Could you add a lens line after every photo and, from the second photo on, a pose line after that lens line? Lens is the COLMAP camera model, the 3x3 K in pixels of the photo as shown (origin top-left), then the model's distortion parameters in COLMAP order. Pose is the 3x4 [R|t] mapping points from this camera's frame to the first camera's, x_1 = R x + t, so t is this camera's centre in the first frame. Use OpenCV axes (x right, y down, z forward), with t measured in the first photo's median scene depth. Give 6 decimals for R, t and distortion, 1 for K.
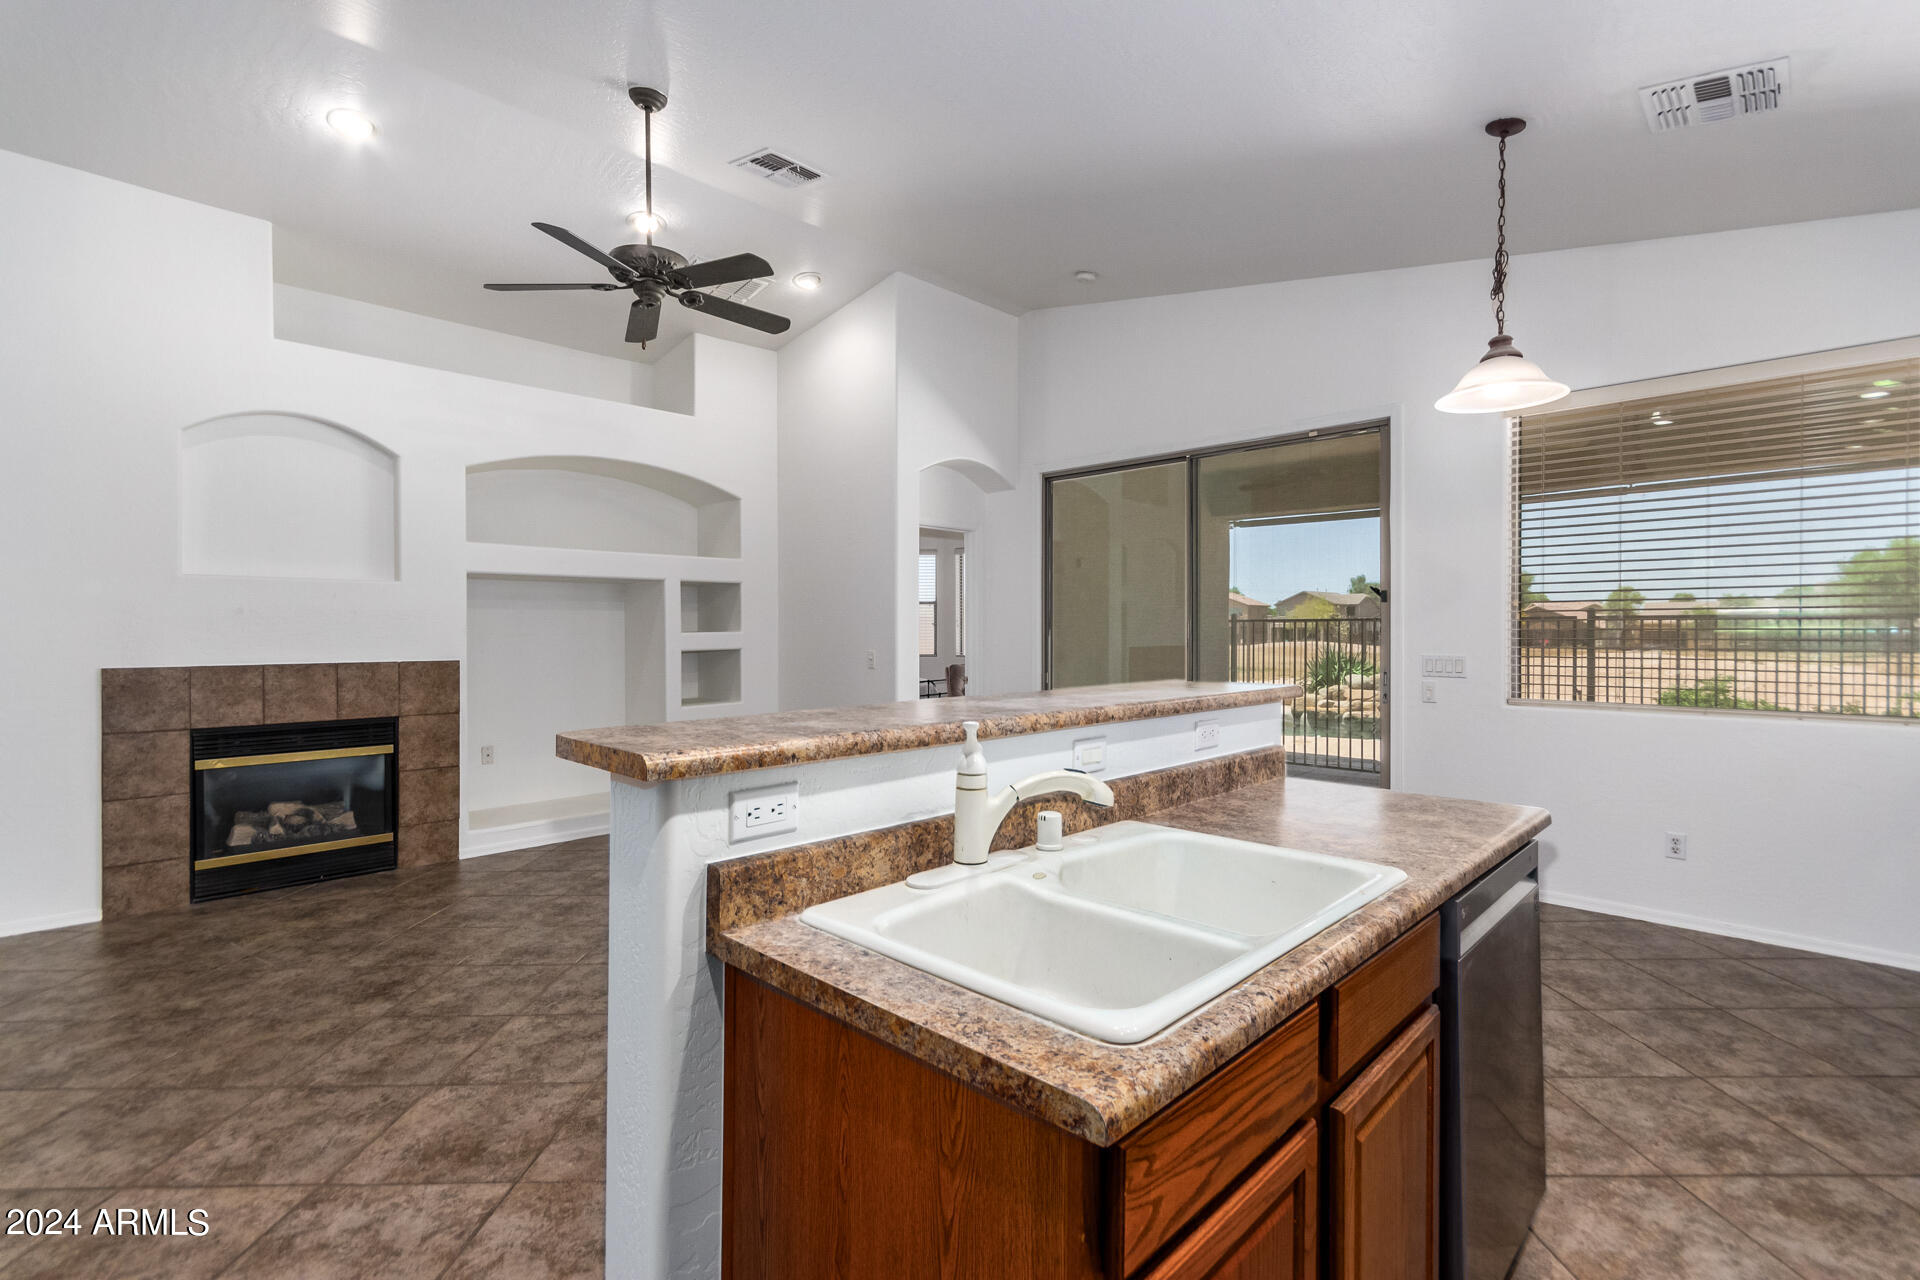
lens RADIAL K [[889.6, 0, 963.8], [0, 889.6, 634.0], [0, 0, 1]] dist [0.013103, -0.003864]
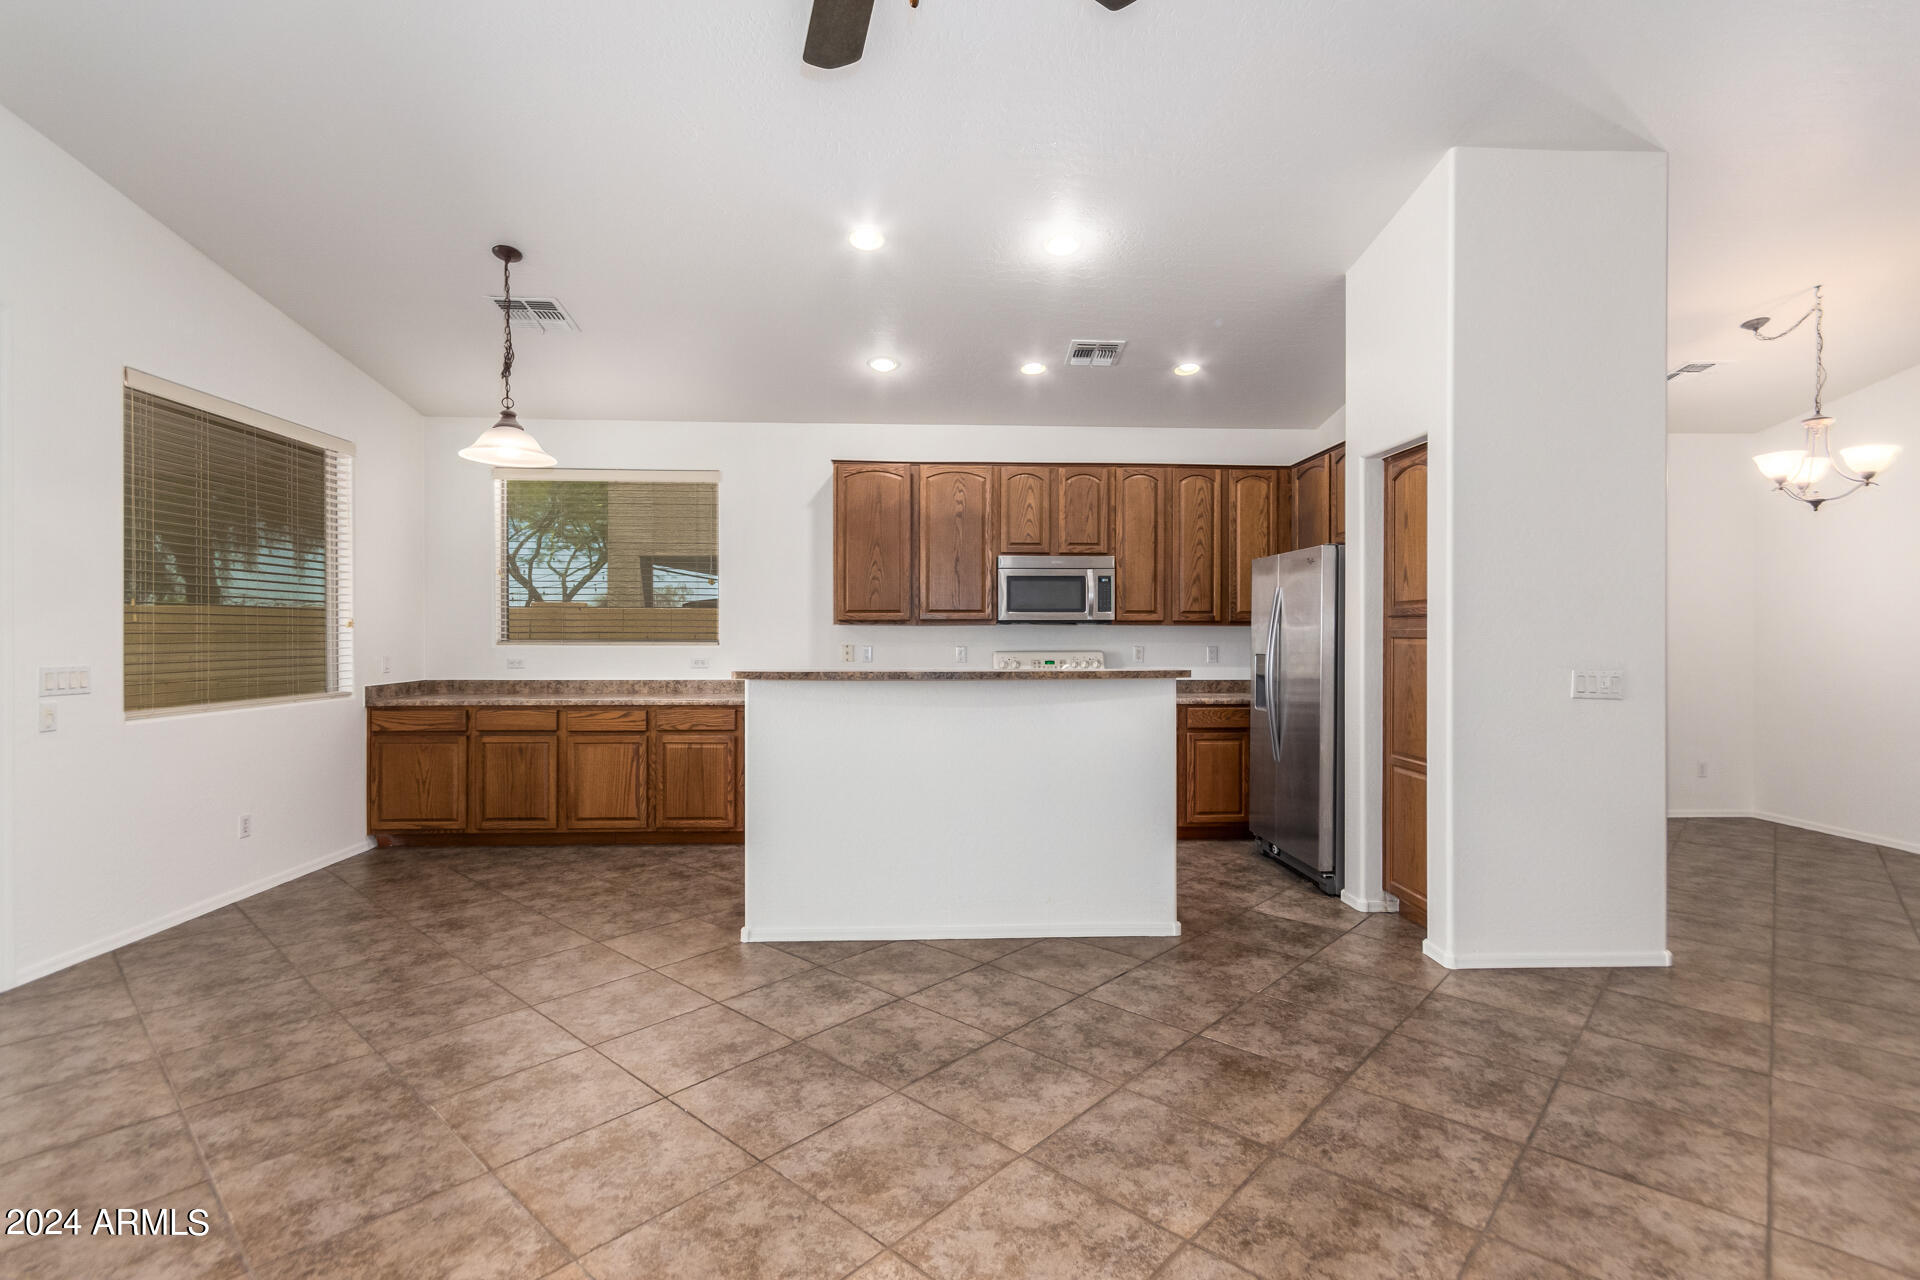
lens RADIAL K [[889.6, 0, 963.8], [0, 889.6, 634.0], [0, 0, 1]] dist [0.013103, -0.003864]
pose [[-0.736900, 0.000701, 0.676002, -0.544475], [0.002891, 0.999994, 0.002115, -0.003555], [-0.675996, 0.003513, -0.736897, 1.054024]]
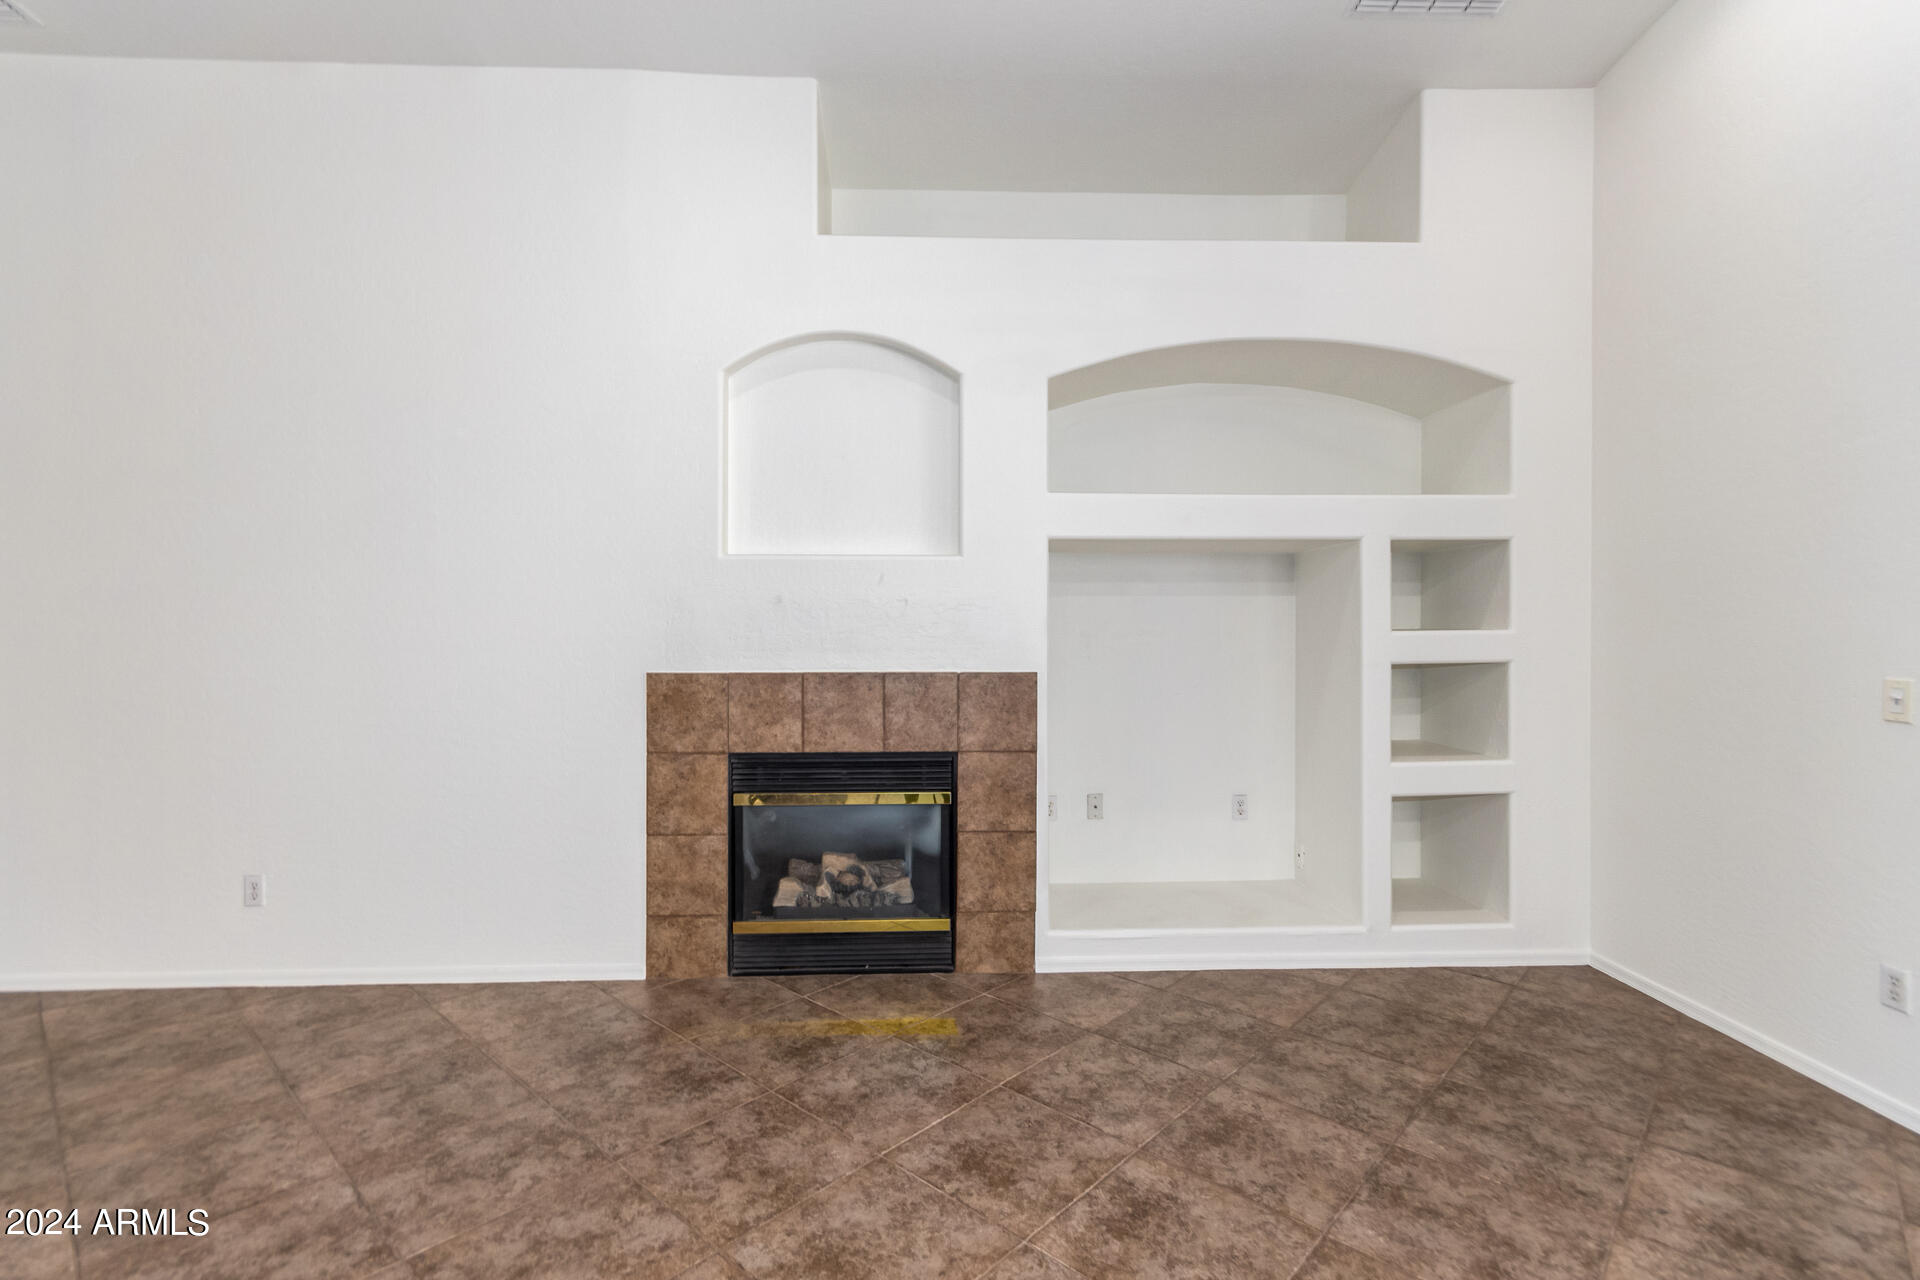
lens RADIAL K [[889.6, 0, 963.8], [0, 889.6, 634.0], [0, 0, 1]] dist [0.013103, -0.003864]
pose [[0.729955, 0.007218, -0.683457, -0.172901], [-0.004745, 0.999974, 0.005492, -0.002775], [0.683479, -0.000766, 0.729970, 0.542812]]
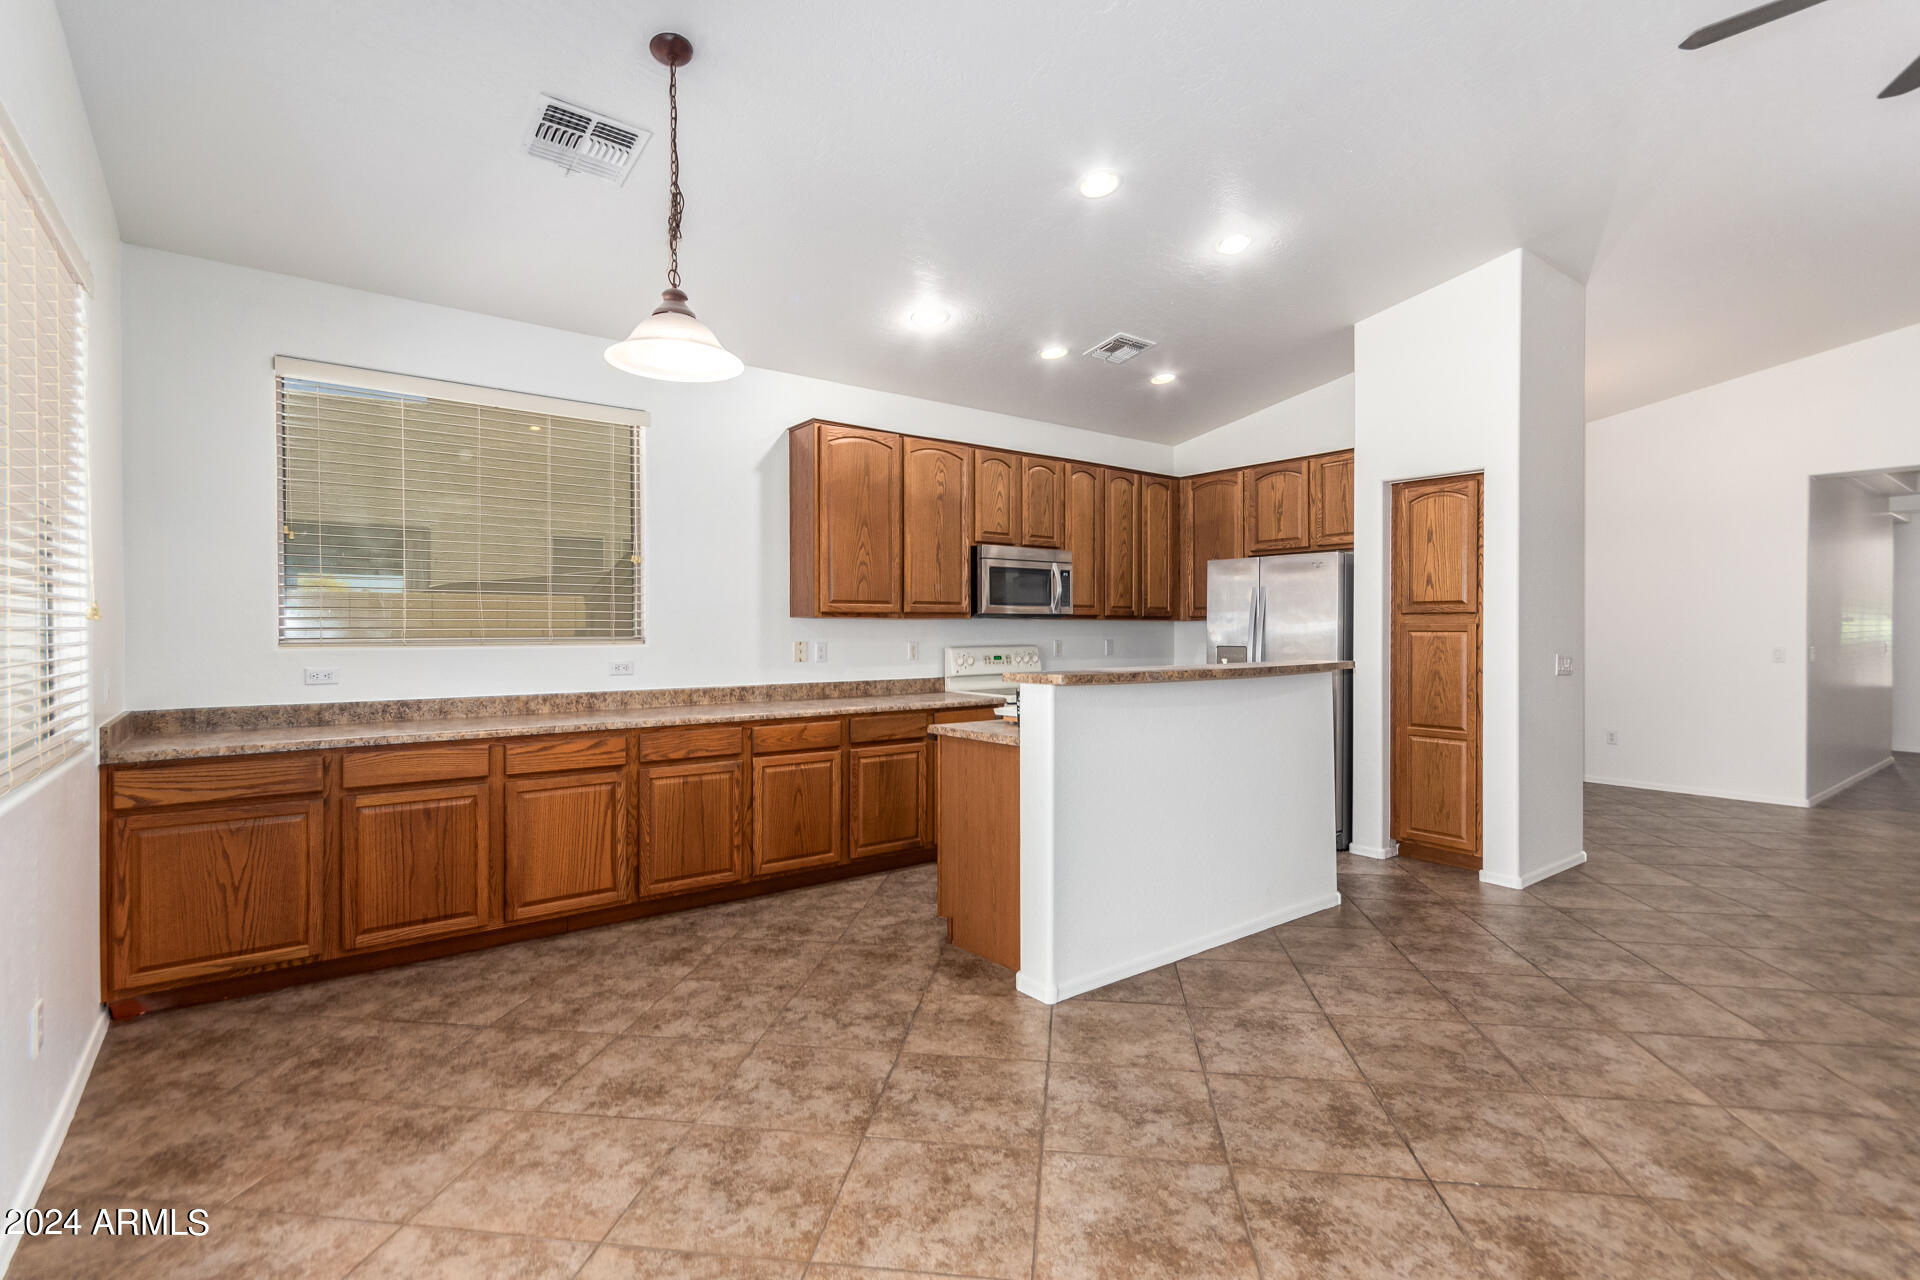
lens RADIAL K [[889.6, 0, 963.8], [0, 889.6, 634.0], [0, 0, 1]] dist [0.013103, -0.003864]
pose [[-0.990598, 0.000984, 0.136800, 0.142888], [0.002433, 0.999943, 0.010427, -0.005837], [-0.136782, 0.010662, -0.990544, 1.264262]]
